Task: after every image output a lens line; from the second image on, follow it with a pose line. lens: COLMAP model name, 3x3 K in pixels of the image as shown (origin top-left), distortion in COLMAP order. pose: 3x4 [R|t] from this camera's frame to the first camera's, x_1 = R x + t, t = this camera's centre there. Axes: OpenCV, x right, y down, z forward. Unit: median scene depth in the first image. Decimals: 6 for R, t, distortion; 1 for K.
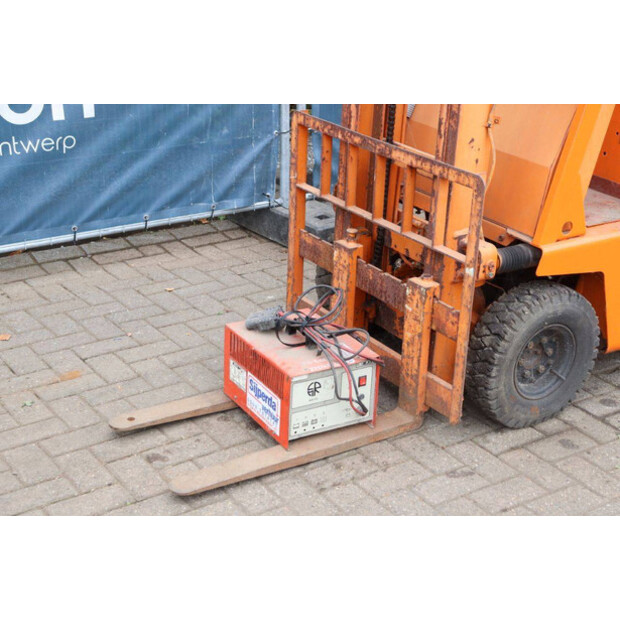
lens RADIAL K [[1078.2, 0, 308.9], [0, 1078.2, 309.9], [0, 0, 1]] dist [0.221069, 0.000000]
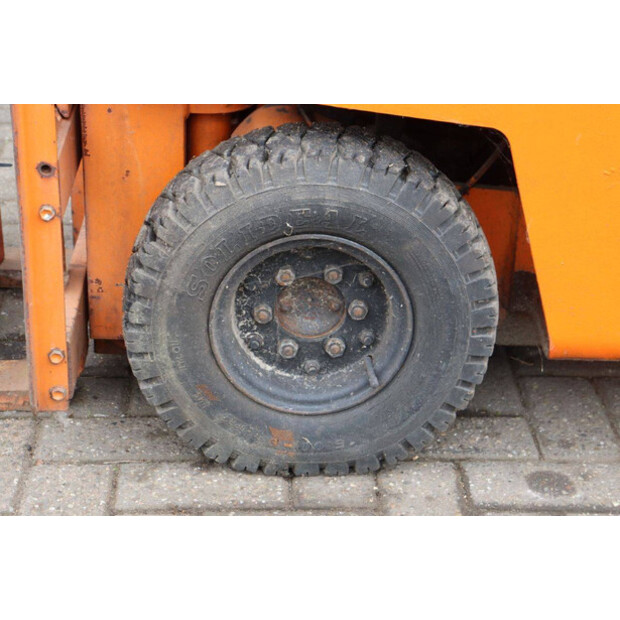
lens RADIAL K [[1422.3, 0, 310.3], [0, 1422.3, 310.0], [0, 0, 1]] dist [0.308213, 0.000000]
pose [[0.844126, 0.226901, -0.485765, 0.471647], [-0.205578, 0.973761, 0.097607, -0.009454], [0.495166, 0.017470, 0.868623, 0.548112]]
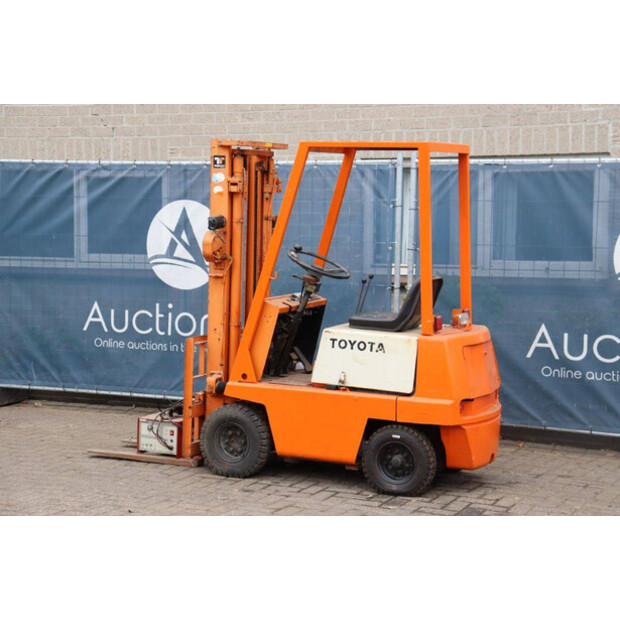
lens RADIAL K [[1340.3, 0, 309.2], [0, 1340.3, 309.5], [0, 0, 1]] dist [0.417696, 0.000000]
pose [[0.513177, 0.045175, -0.857093, 2.437674], [-0.335610, 0.929666, -0.151944, 0.150808], [0.789946, 0.365623, 0.492244, -0.209472]]
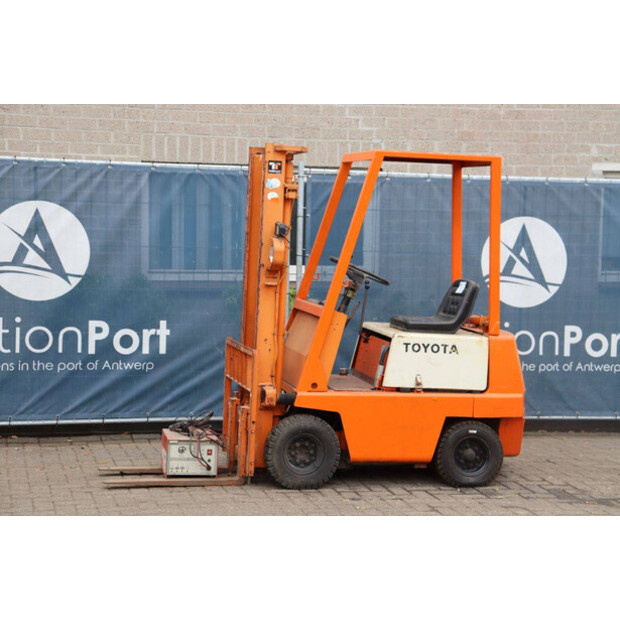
lens RADIAL K [[1340.3, 0, 308.1], [0, 1340.3, 309.0], [0, 0, 1]] dist [0.417696, 0.000000]
pose [[0.936449, 0.019417, -0.350266, 1.083940], [-0.138295, 0.938040, -0.317735, 0.581286], [0.322394, 0.345983, 0.881112, -1.257129]]
